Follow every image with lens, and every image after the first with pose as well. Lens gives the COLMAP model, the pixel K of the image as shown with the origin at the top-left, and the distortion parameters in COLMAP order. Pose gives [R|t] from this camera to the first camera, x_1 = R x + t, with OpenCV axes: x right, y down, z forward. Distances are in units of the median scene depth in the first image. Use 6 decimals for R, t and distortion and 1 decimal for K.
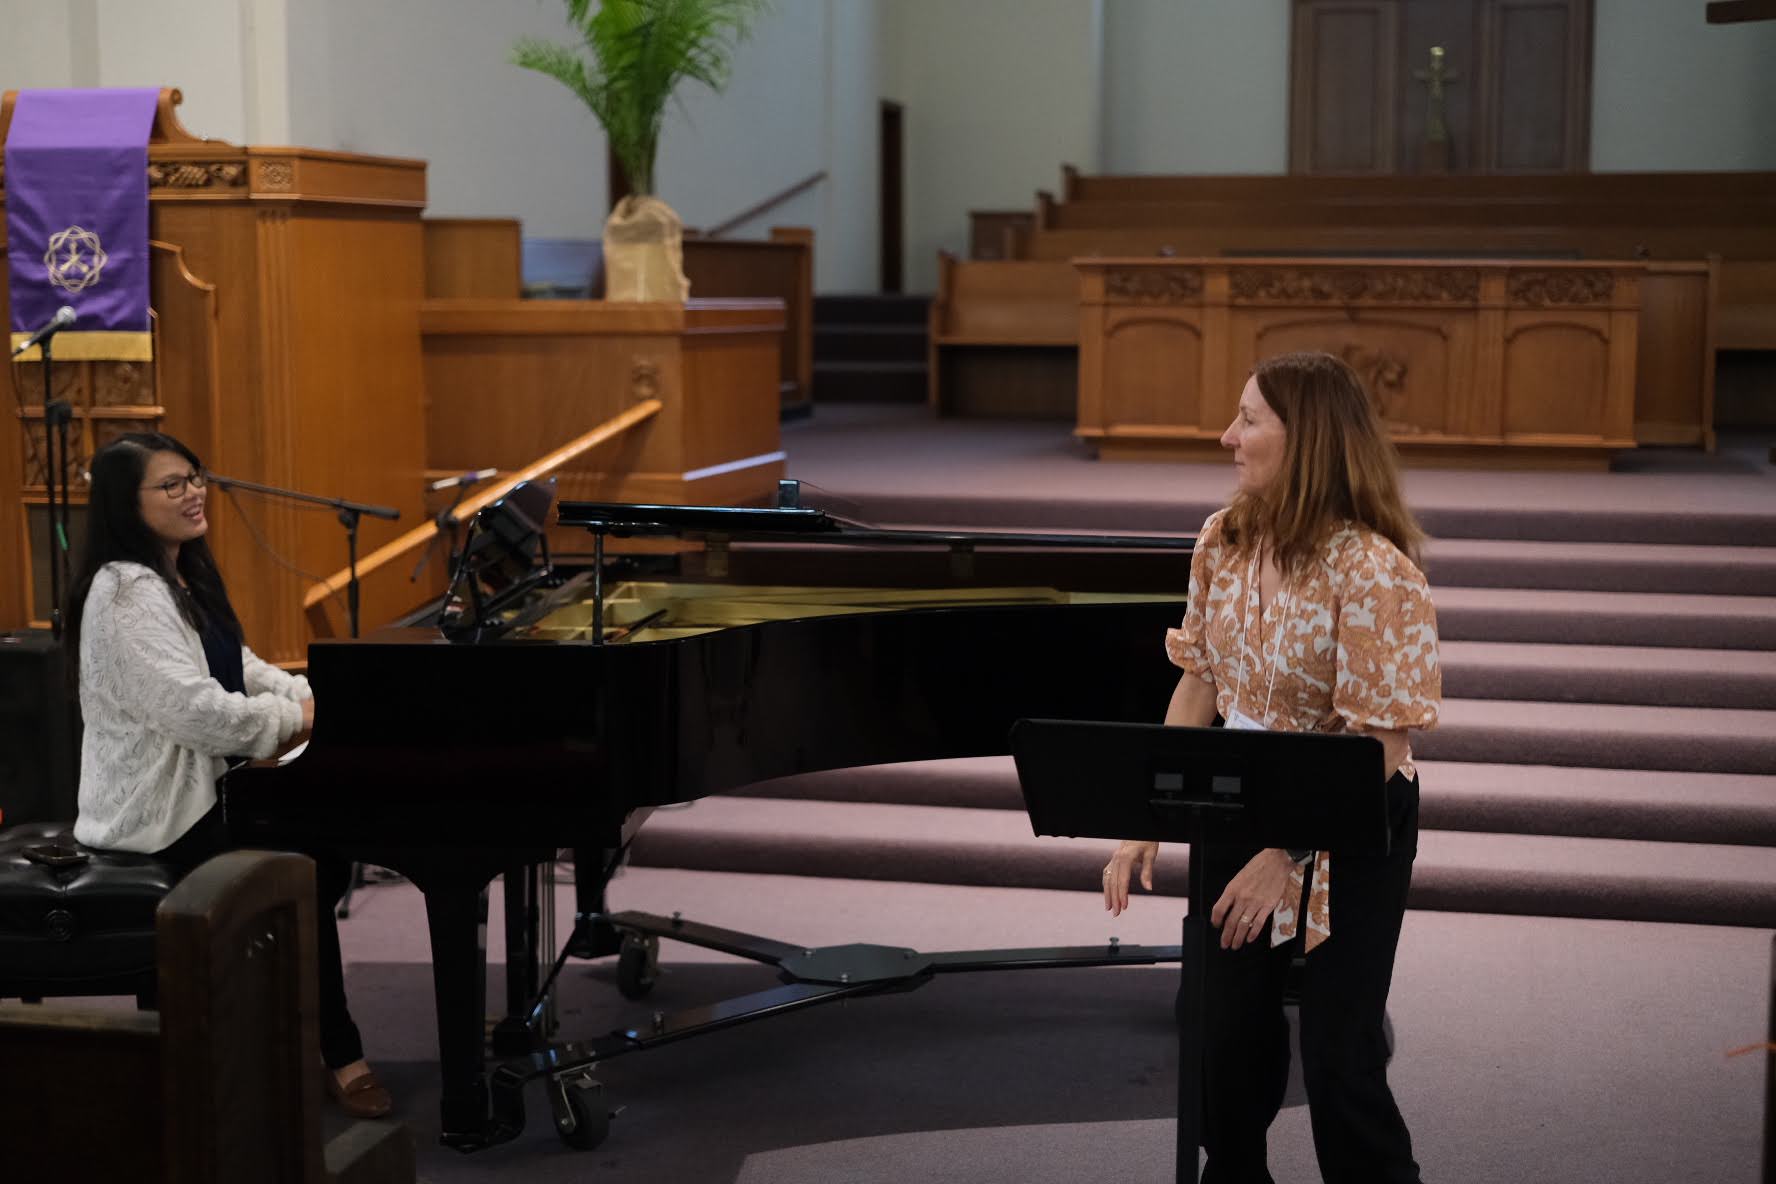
lens RADIAL K [[2631.7, 0, 888.0], [0, 2631.7, 592.0], [0, 0, 1]] dist [-0.004631, -0.014107]
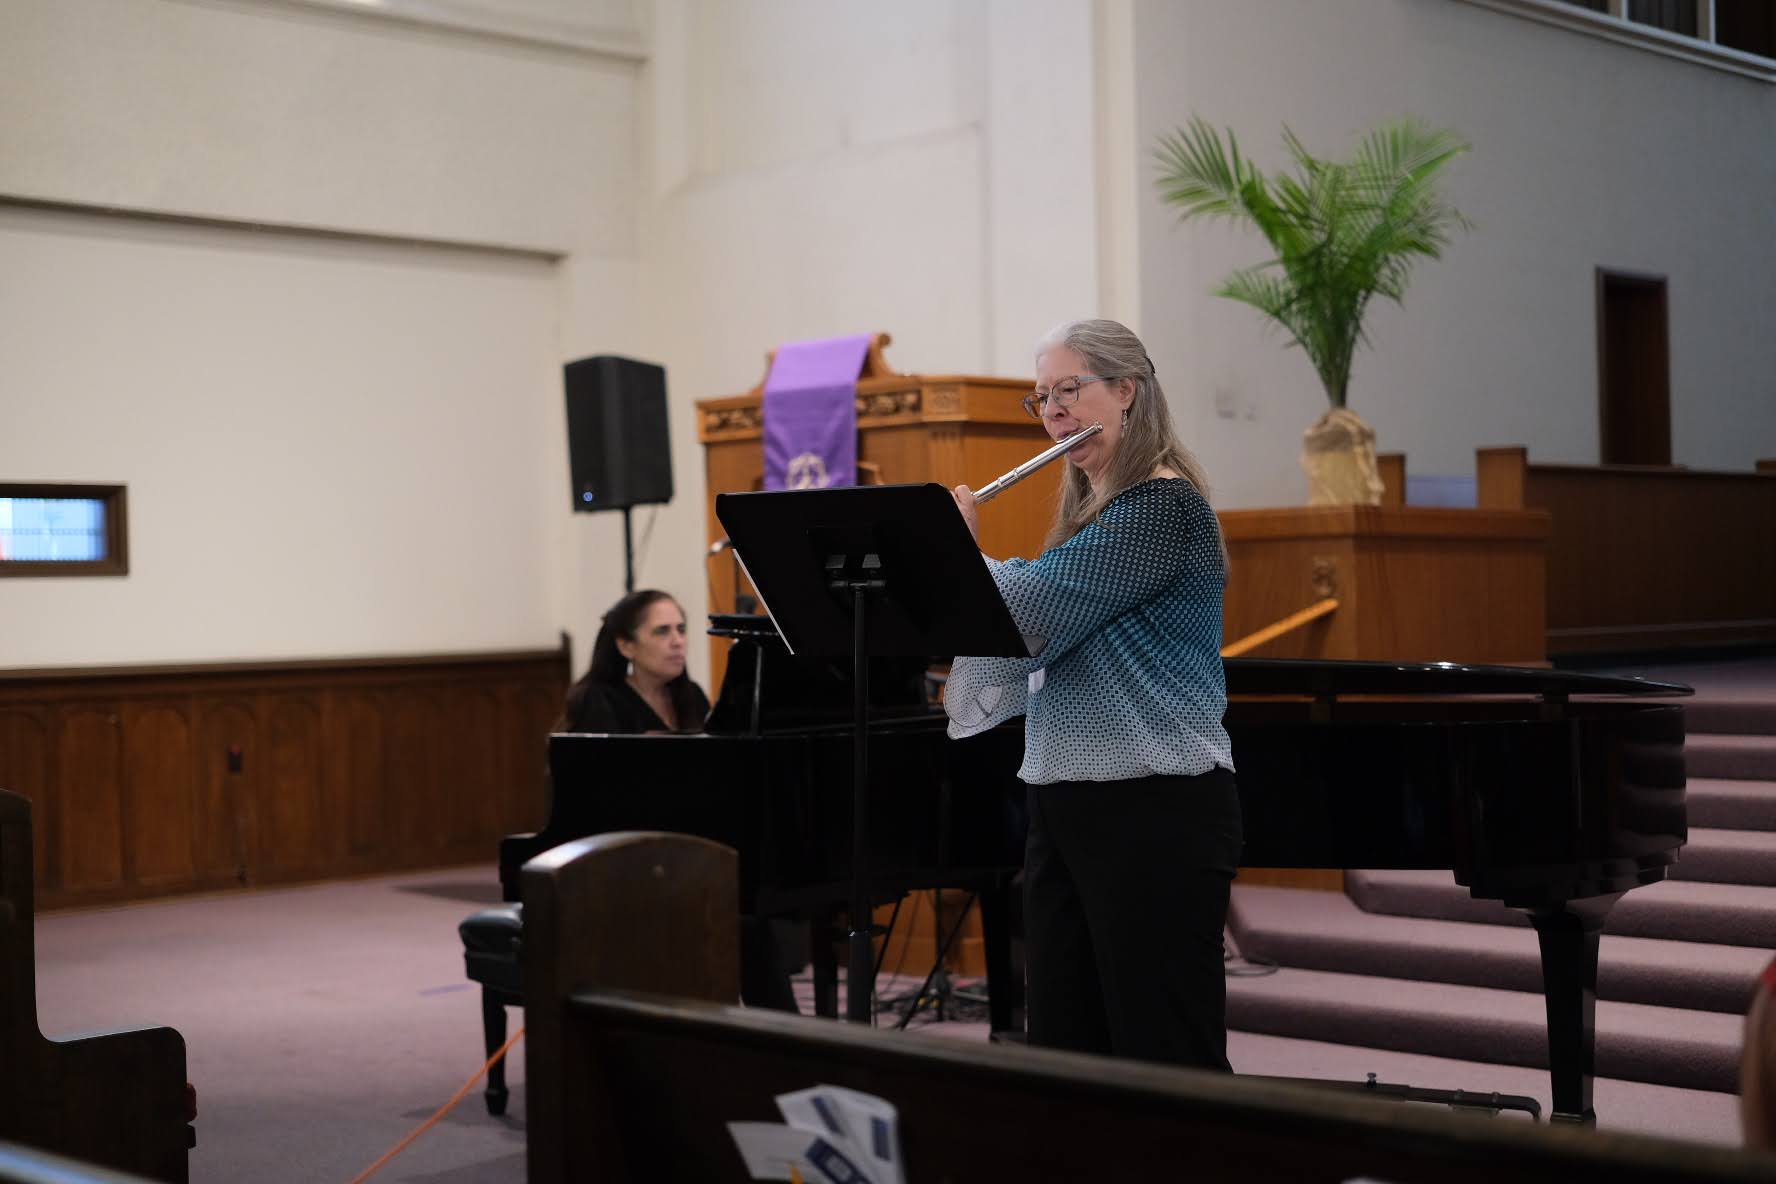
lens RADIAL K [[2613.7, 0, 888.0], [0, 2613.7, 592.0], [0, 0, 1]] dist [0.013145, -0.026274]
pose [[0.850725, -0.020617, -0.525207, 0.338224], [-0.041426, 0.993492, -0.106100, 0.046310], [0.523977, 0.112019, 0.844334, 0.030957]]
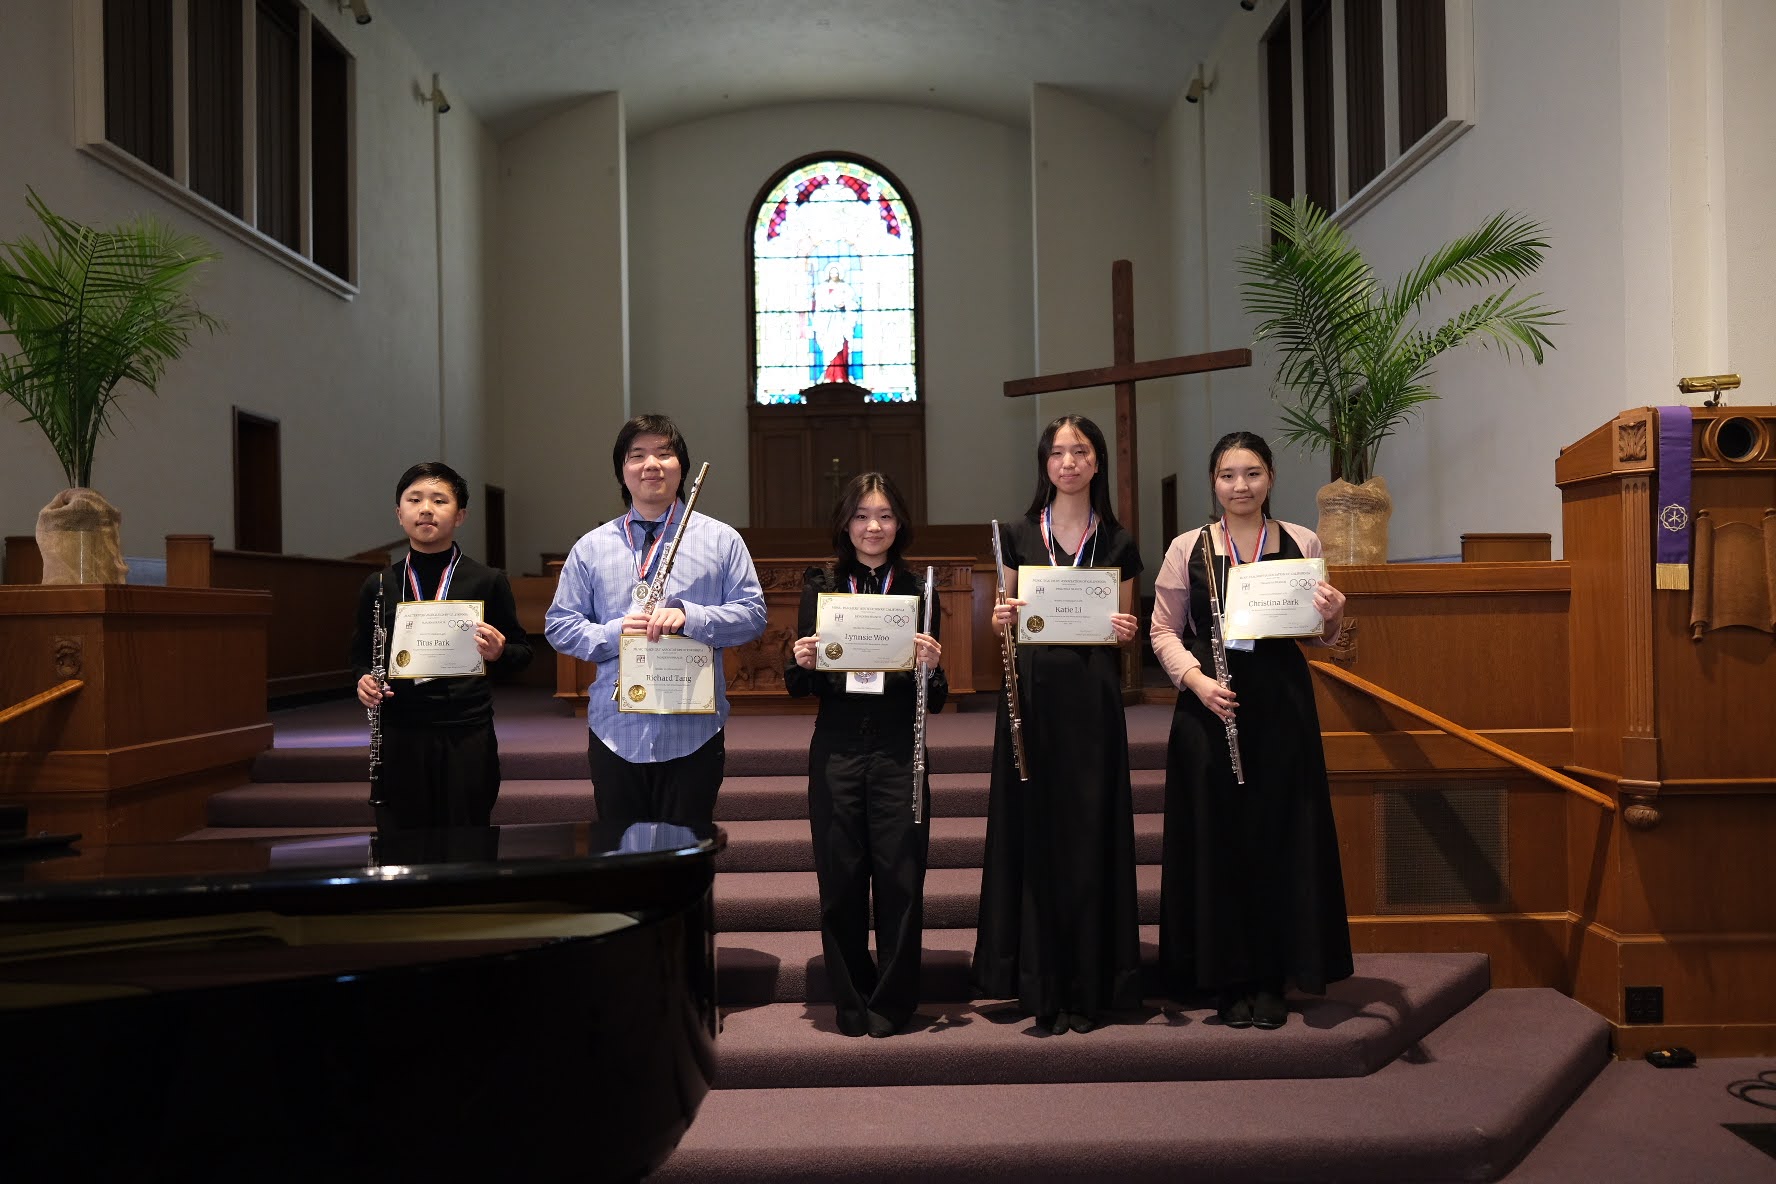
lens RADIAL K [[1367.1, 0, 888.0], [0, 1367.1, 592.0], [0, 0, 1]] dist [-0.003132, 0.003219]
pose [[0.973312, -0.015256, 0.228976, 0.110144], [0.045506, 0.990804, -0.127420, -0.025762], [-0.224927, 0.134440, 0.965056, 0.442960]]
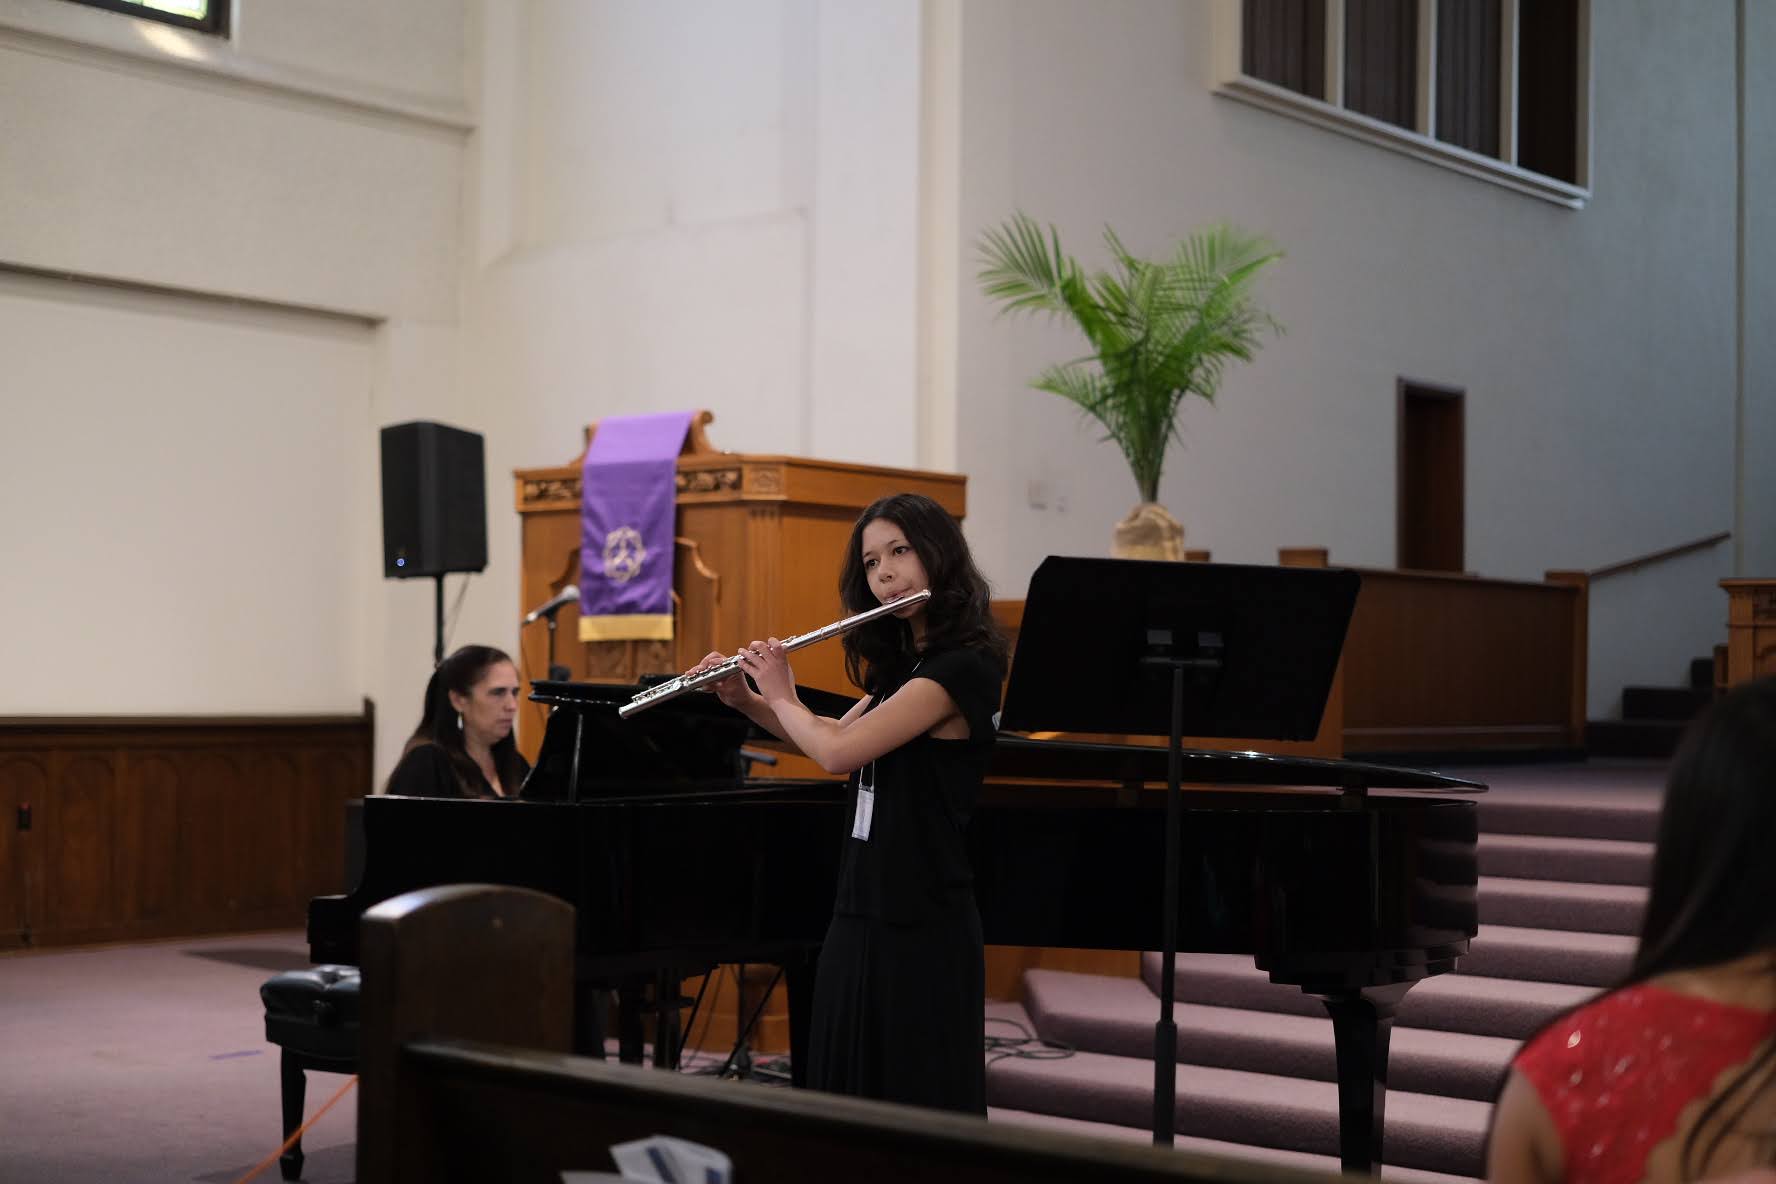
lens RADIAL K [[2615.5, 0, 883.9], [0, 2615.5, 590.0], [0, 0, 1]] dist [0.008873, -0.033731]
pose [[0.888248, -0.005511, -0.459330, 0.337492], [-0.067729, 0.987428, -0.142821, 0.050108], [0.454343, 0.157971, 0.876708, 0.019335]]
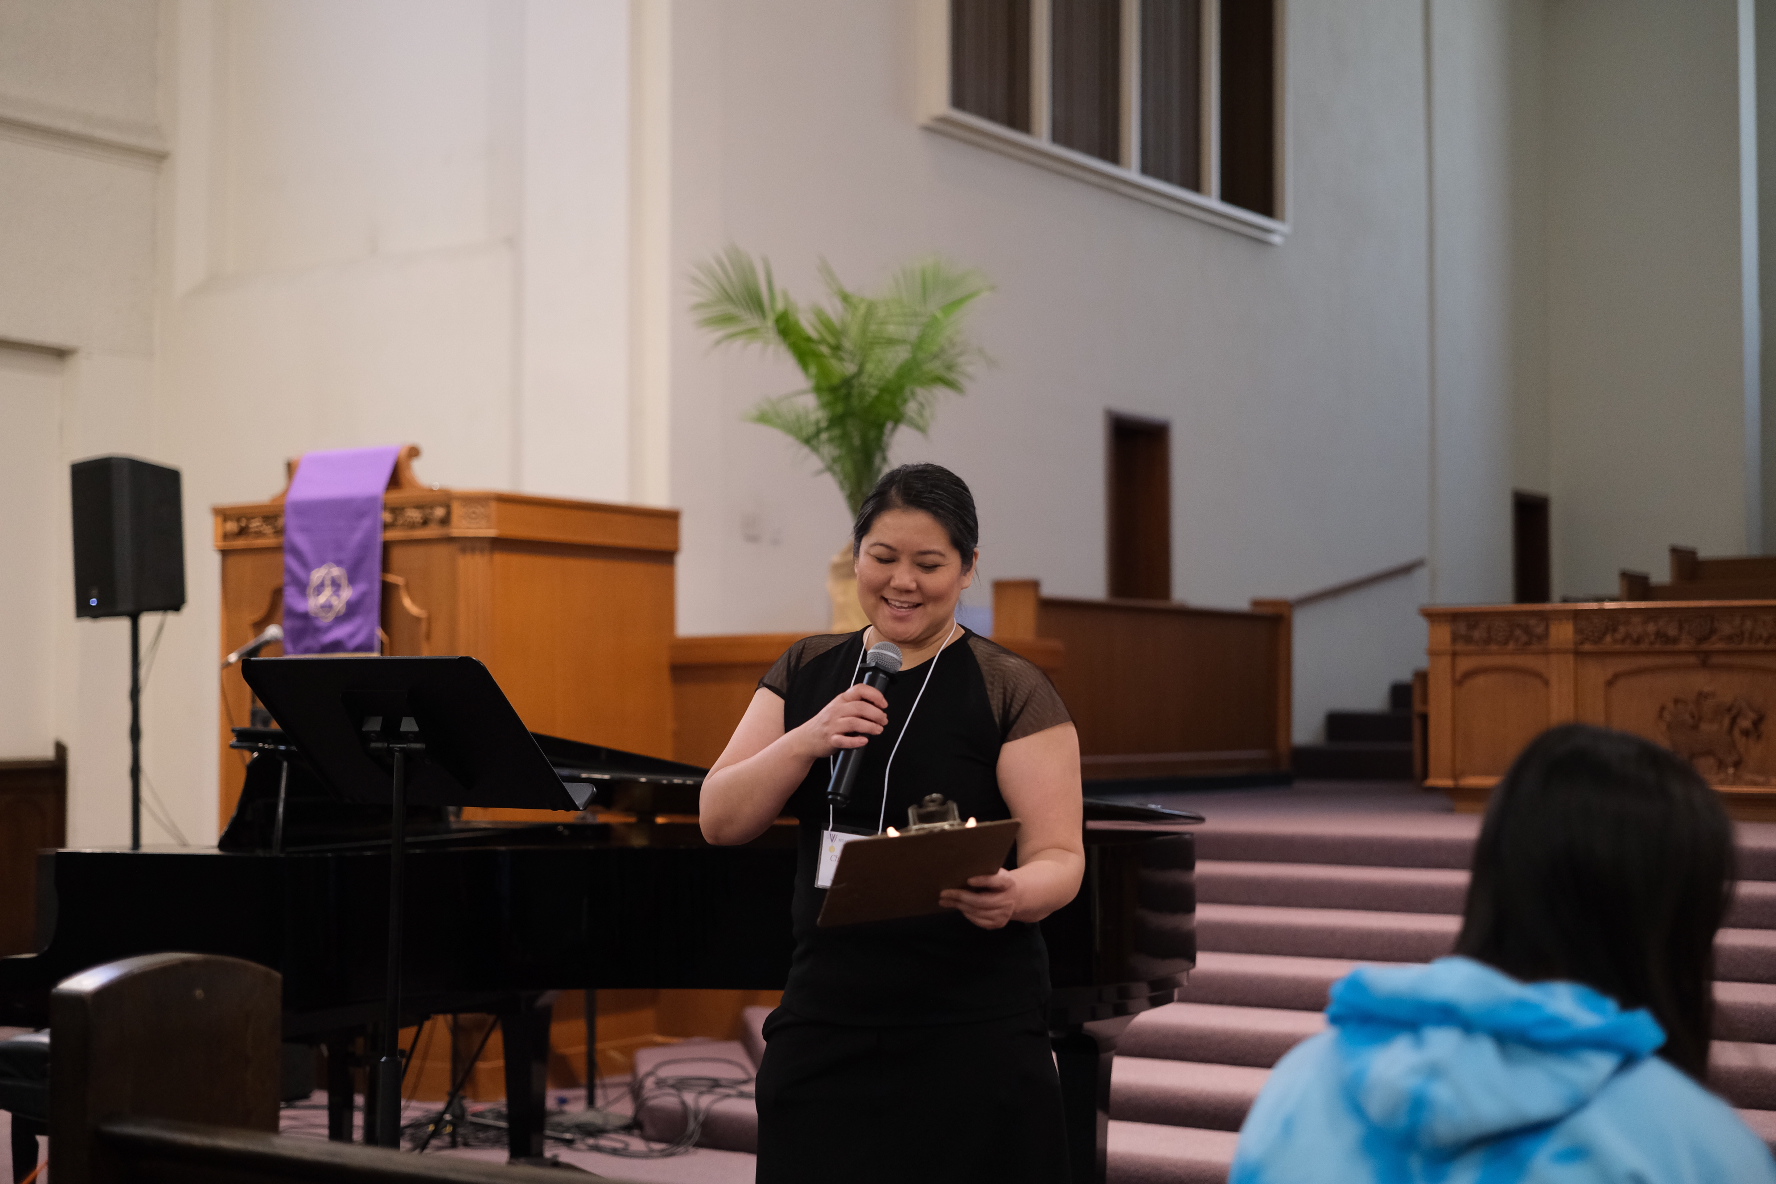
lens RADIAL K [[2613.7, 0, 888.0], [0, 2613.7, 592.0], [0, 0, 1]] dist [0.013145, -0.026274]
pose [[0.933861, -0.018452, -0.357160, 0.331821], [-0.041395, 0.986379, -0.159193, 0.046402], [0.355232, 0.163449, 0.920377, 0.026821]]
